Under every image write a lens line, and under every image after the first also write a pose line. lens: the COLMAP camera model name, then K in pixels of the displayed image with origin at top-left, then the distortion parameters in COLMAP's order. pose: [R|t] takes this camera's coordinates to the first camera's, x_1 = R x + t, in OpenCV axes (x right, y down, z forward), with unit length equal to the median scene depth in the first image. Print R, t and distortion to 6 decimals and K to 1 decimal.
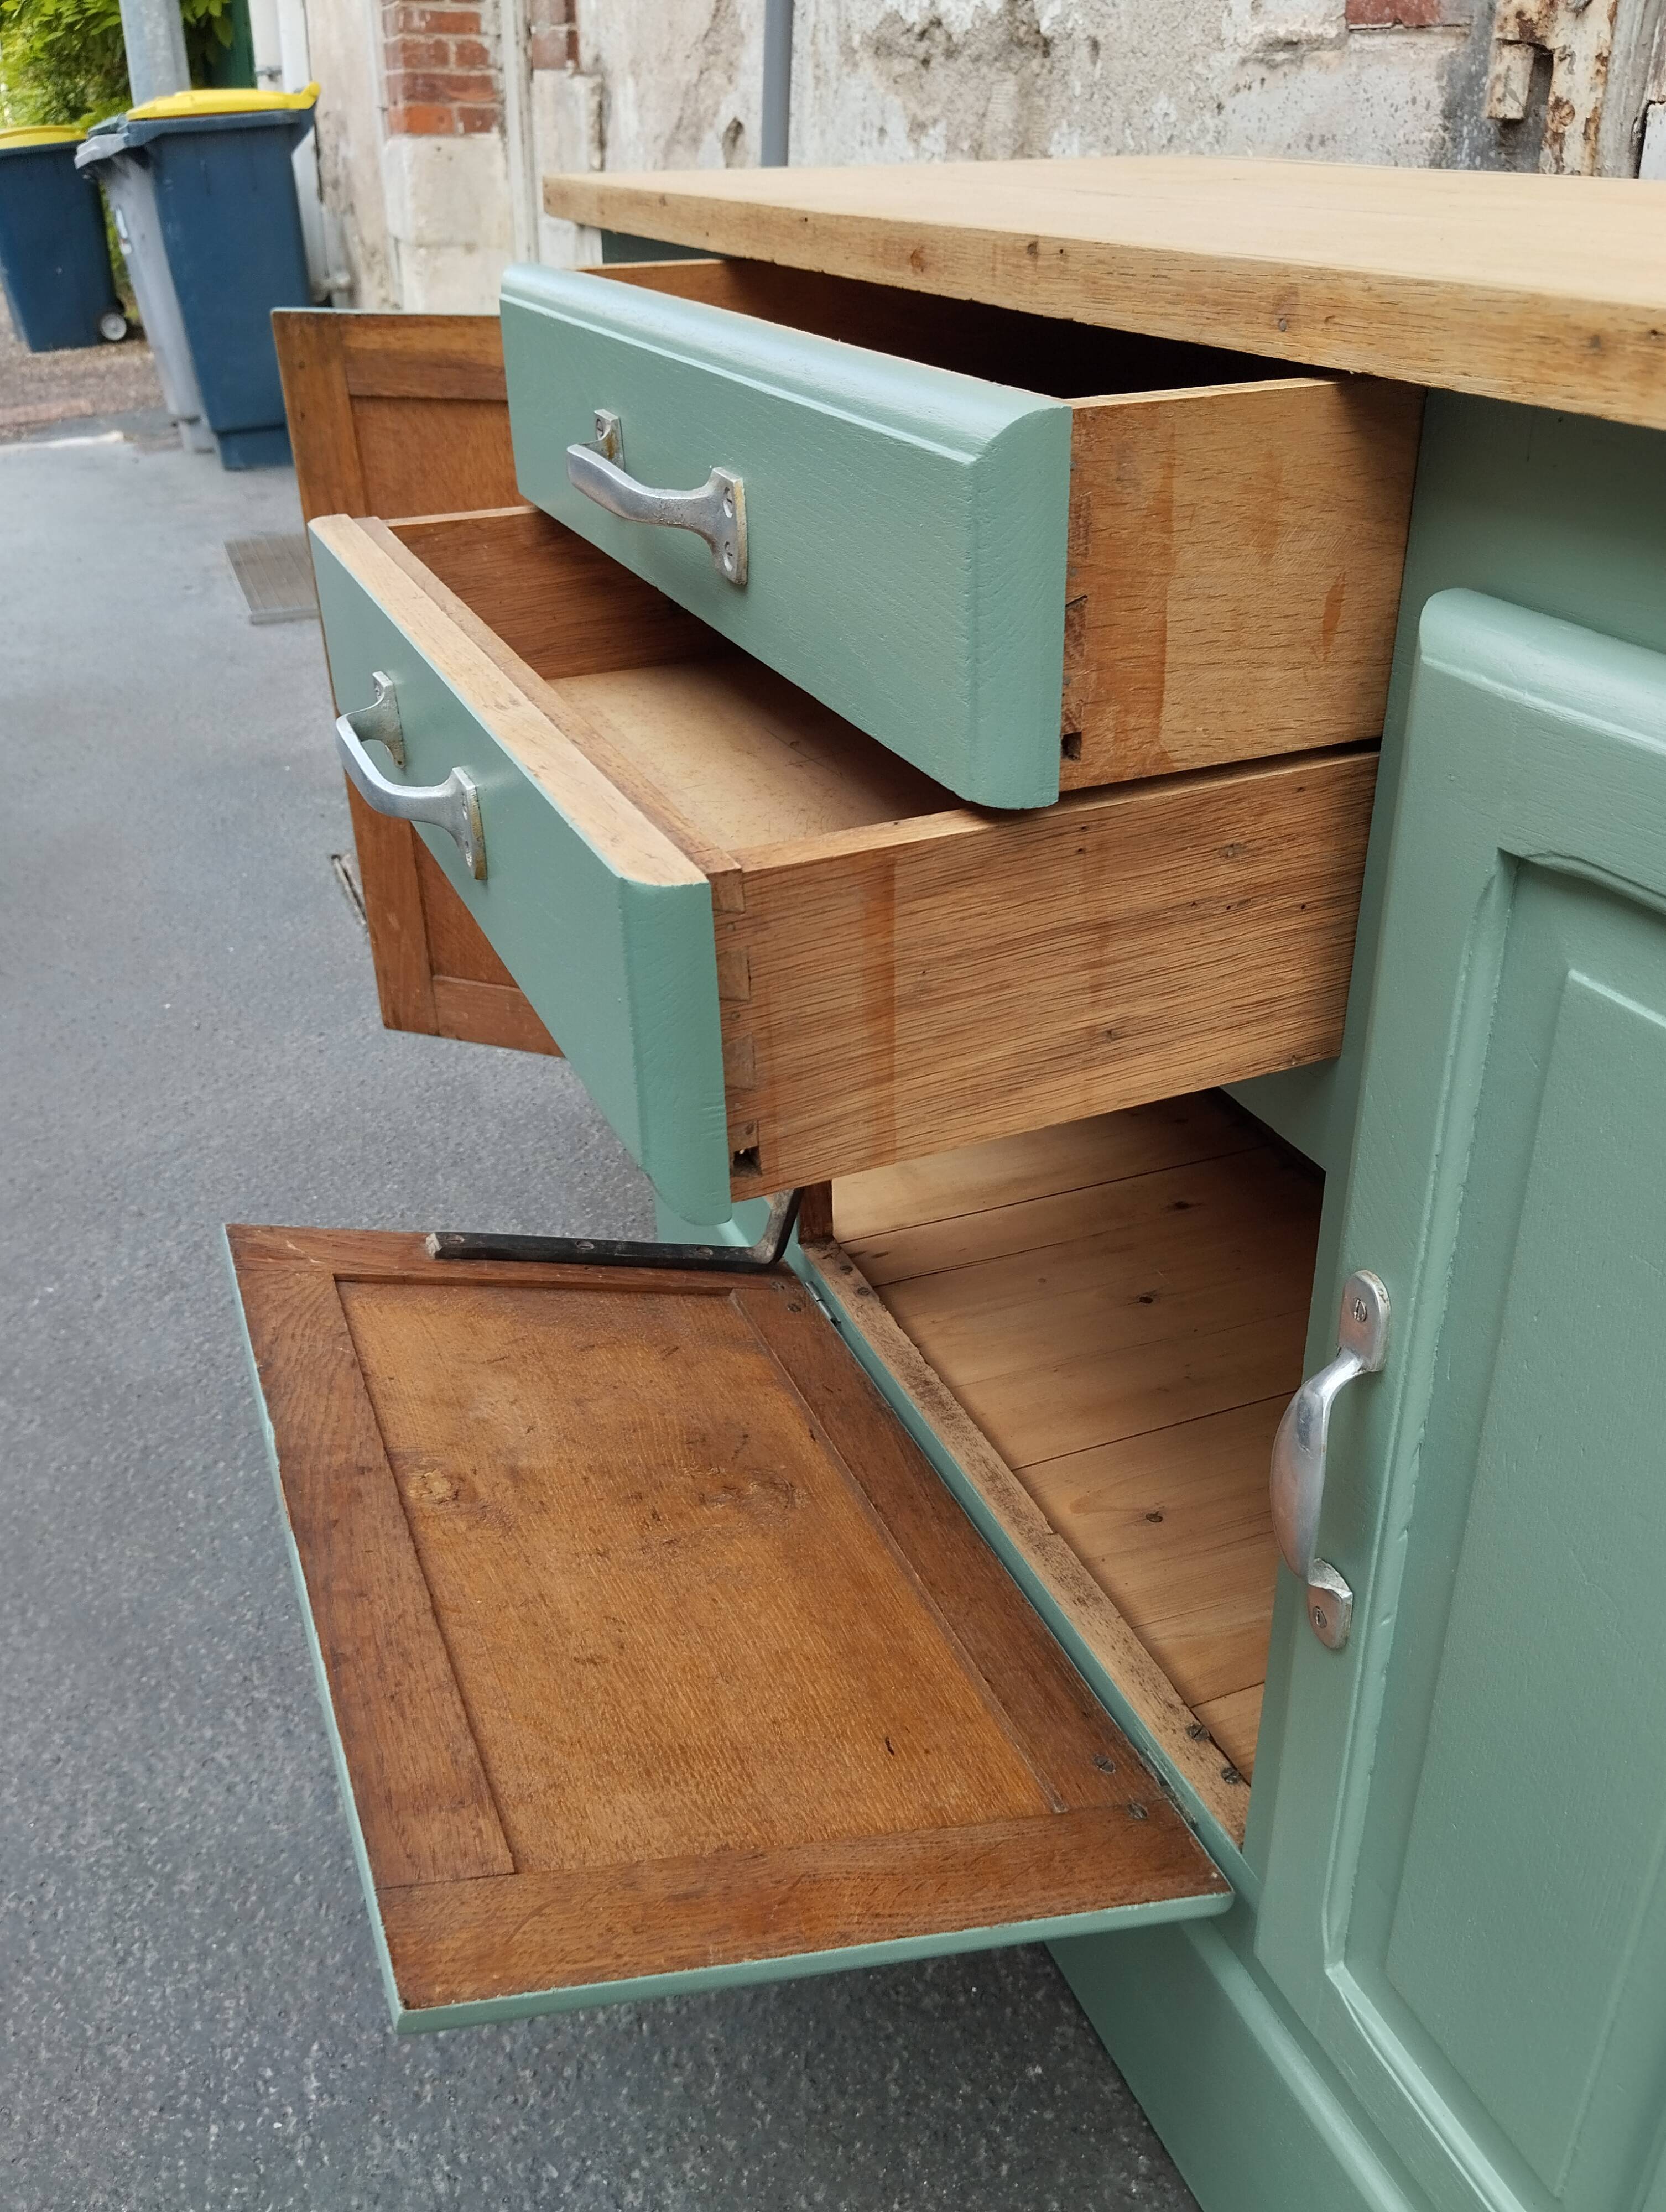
lens RADIAL K [[1846.6, 0, 856.9], [0, 1846.6, 1105.1], [0, 0, 1]] dist [0.057104, -0.141067]
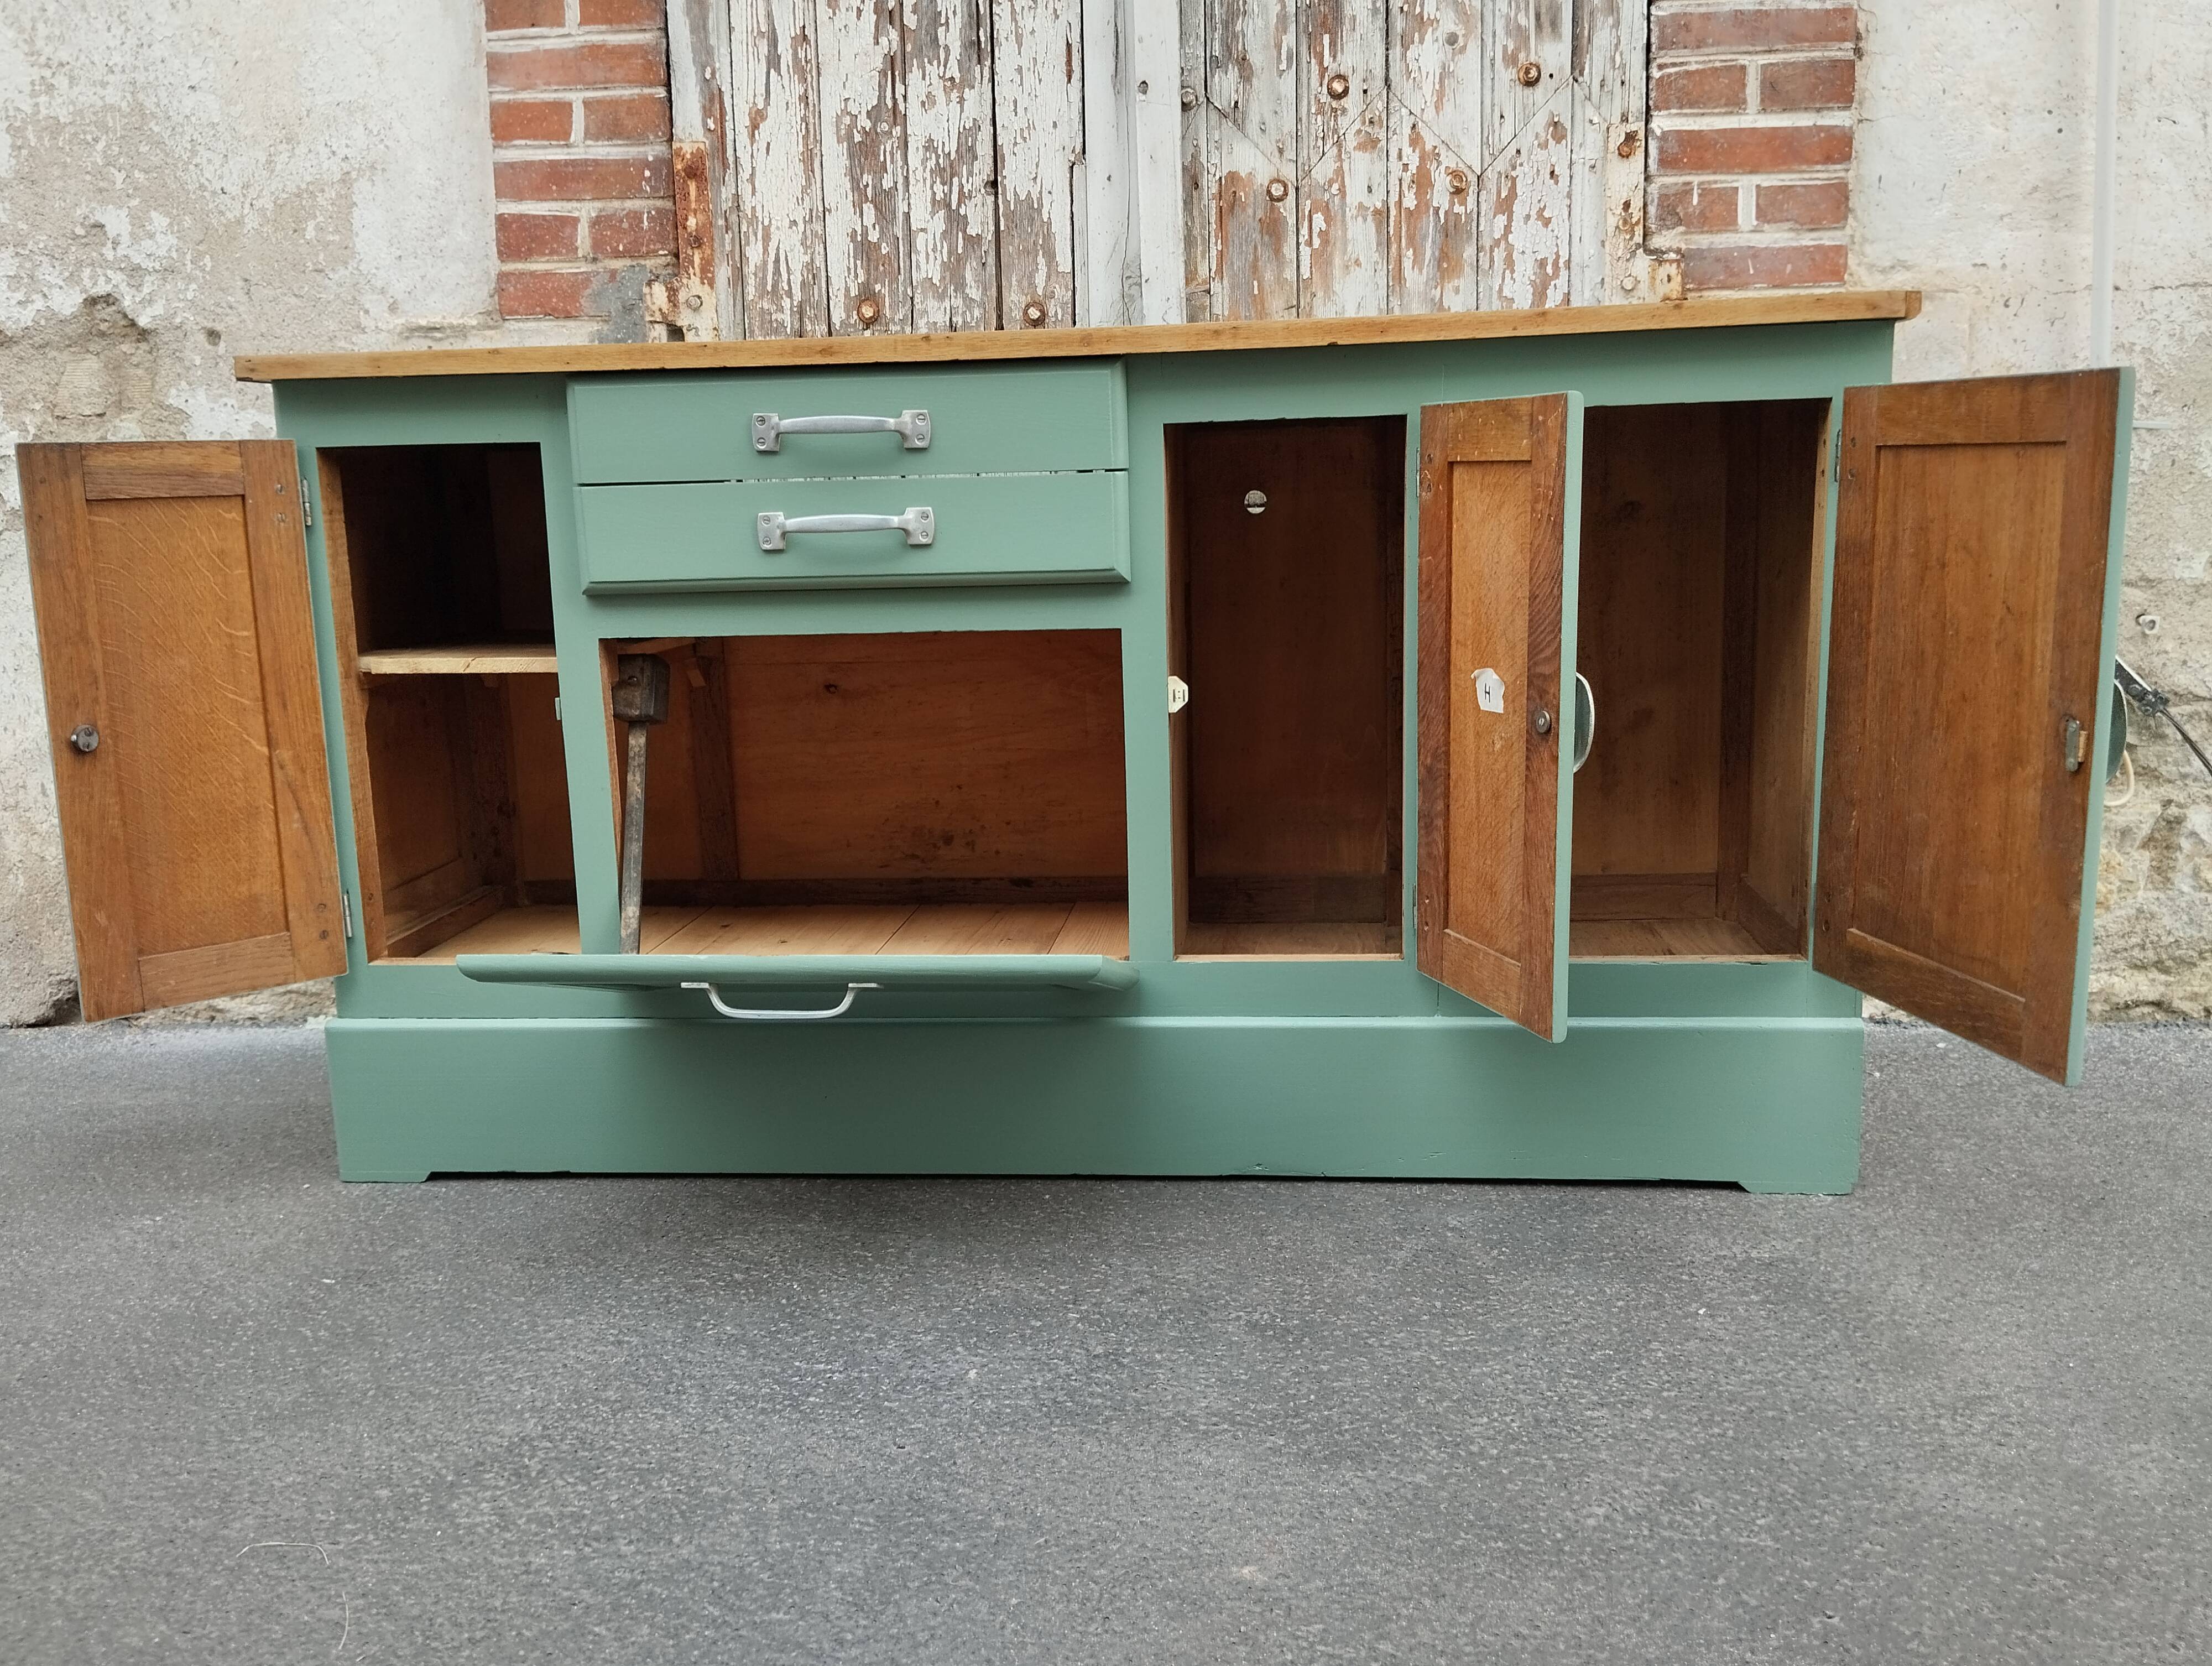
lens RADIAL K [[1846.6, 0, 1105.5], [0, 1846.6, 804.3], [0, 0, 1]] dist [0.057104, -0.141067]
pose [[0.473387, -0.146672, 0.868558, -1.123631], [0.436847, 0.895329, -0.086900, 0.256458], [-0.764899, 0.420564, 0.487910, -0.129634]]
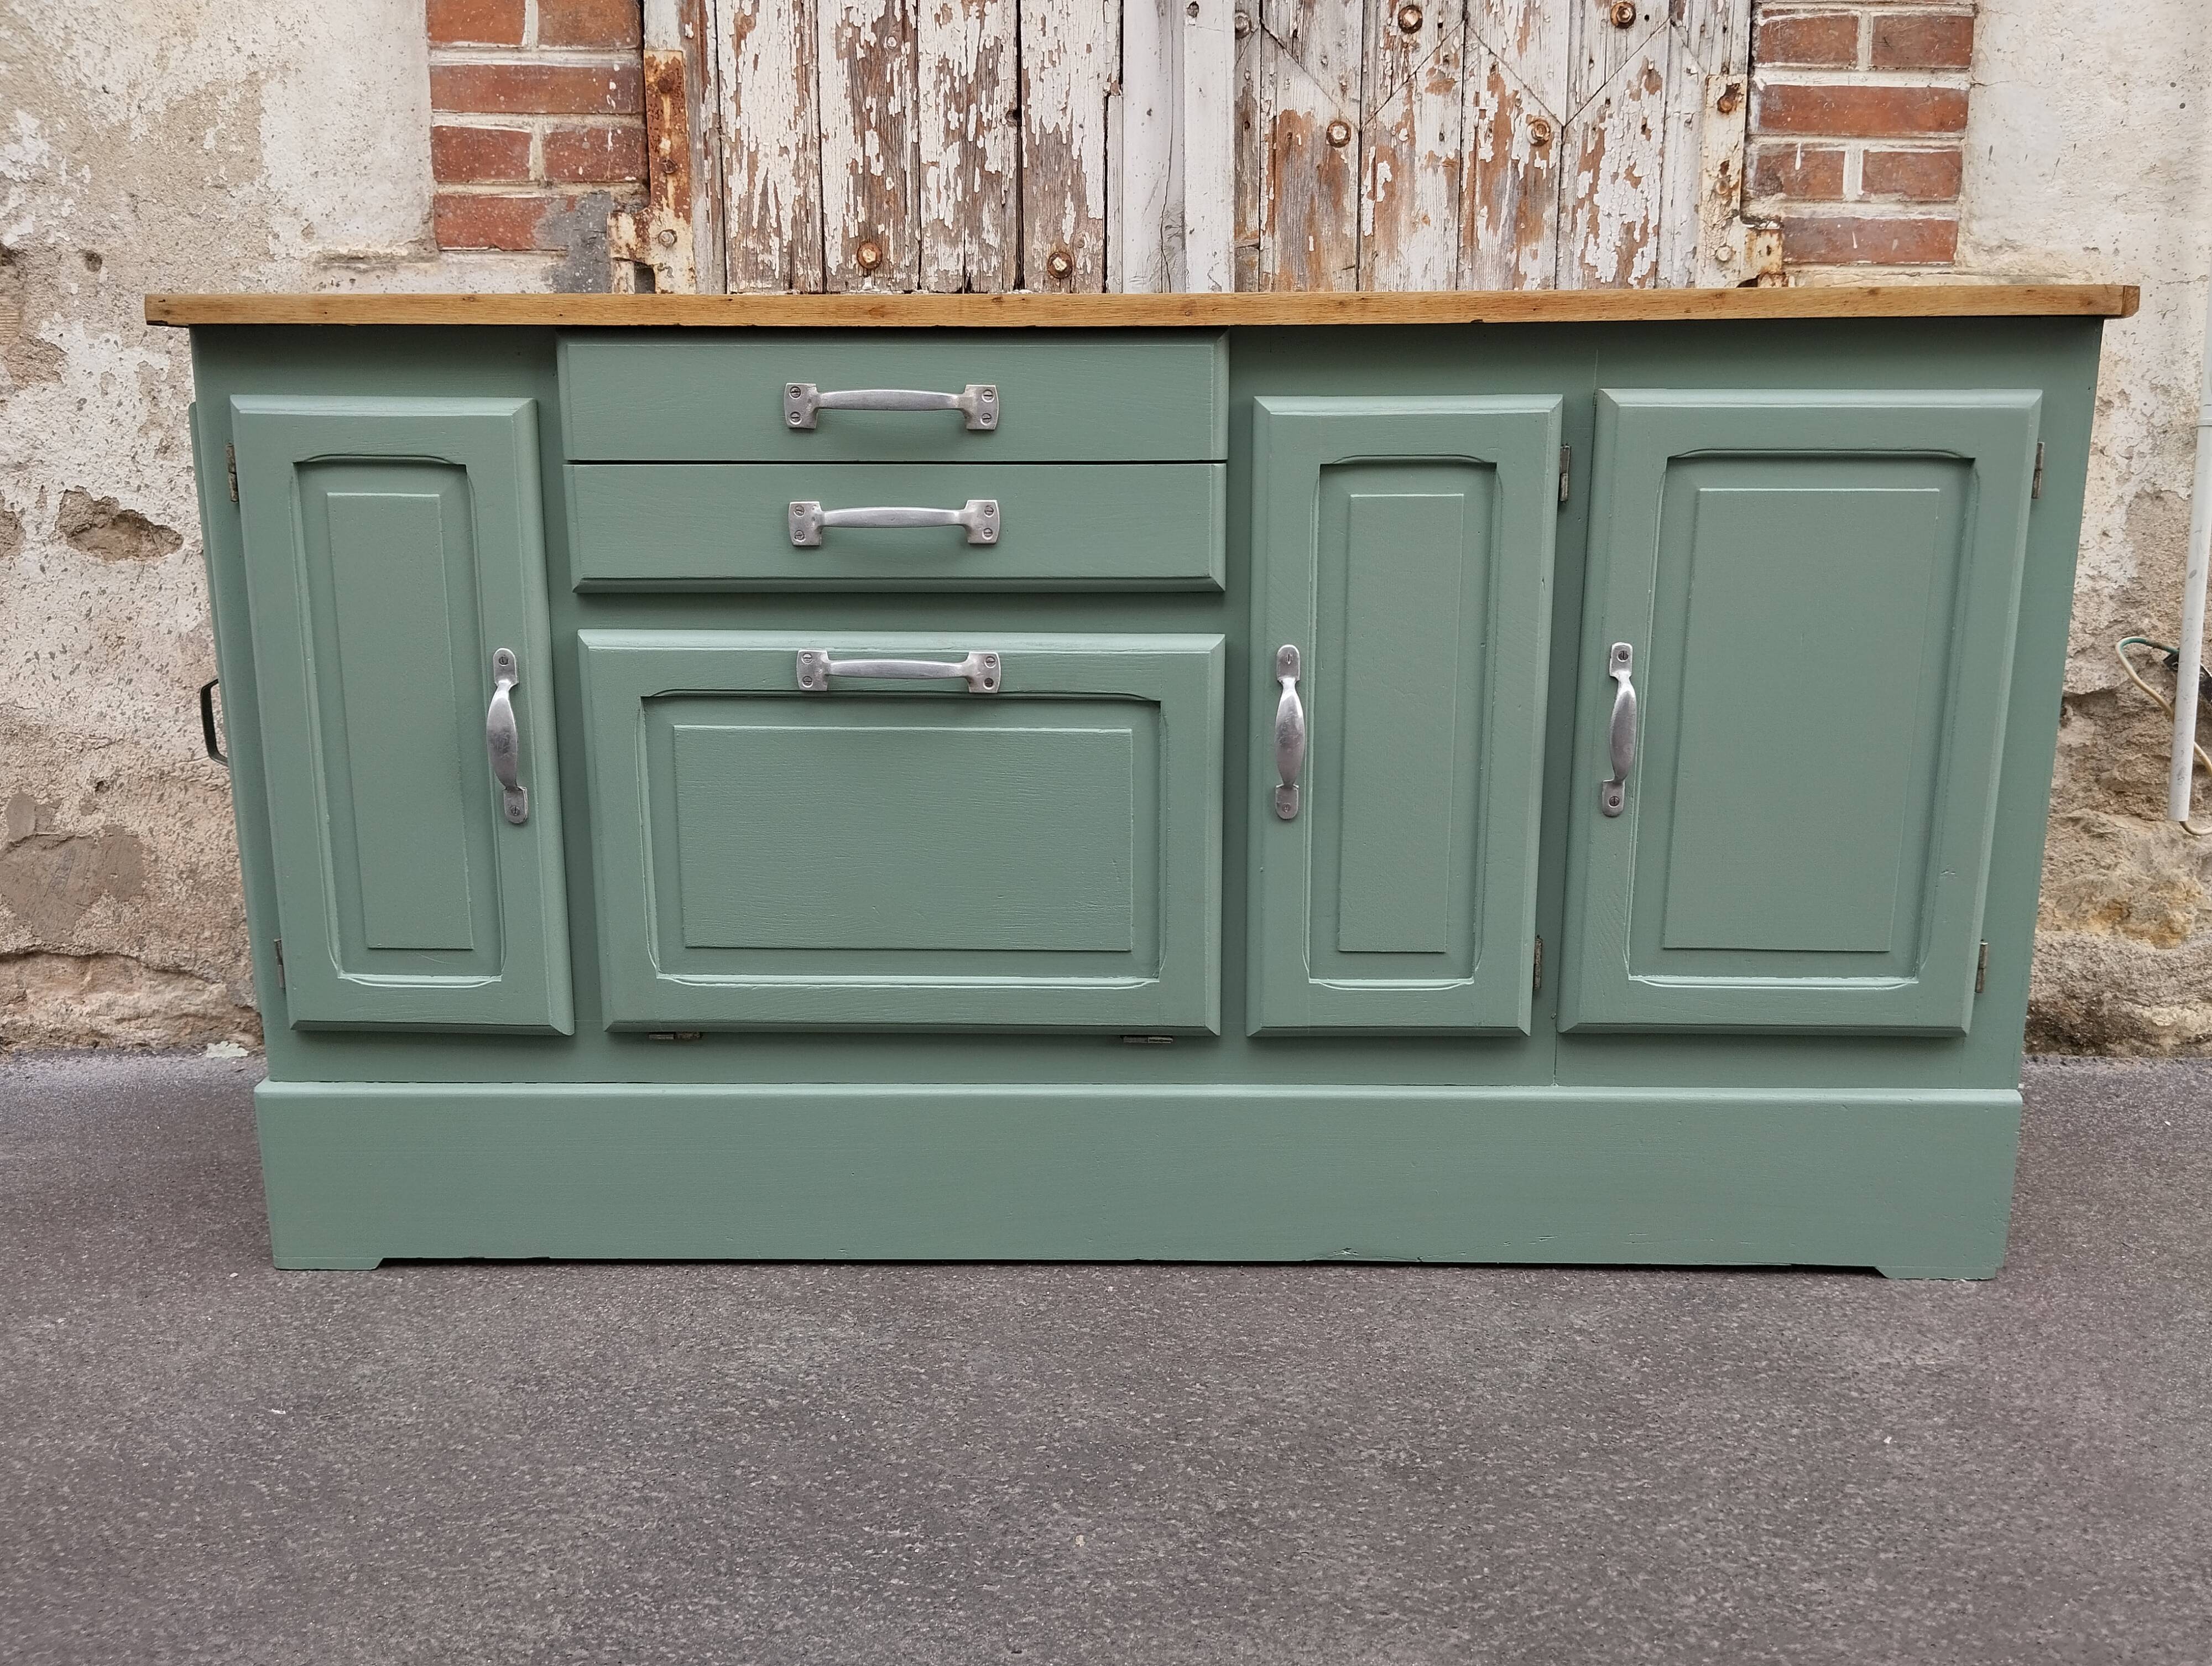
lens RADIAL K [[1827.6, 0, 1102.9], [0, 1827.6, 813.4], [0, 0, 1]] dist [0.063083, -0.149165]
pose [[0.403067, -0.179883, 0.897318, -1.007502], [0.431560, 0.901990, -0.013033, 0.104597], [-0.807027, 0.392500, 0.441192, 0.060625]]
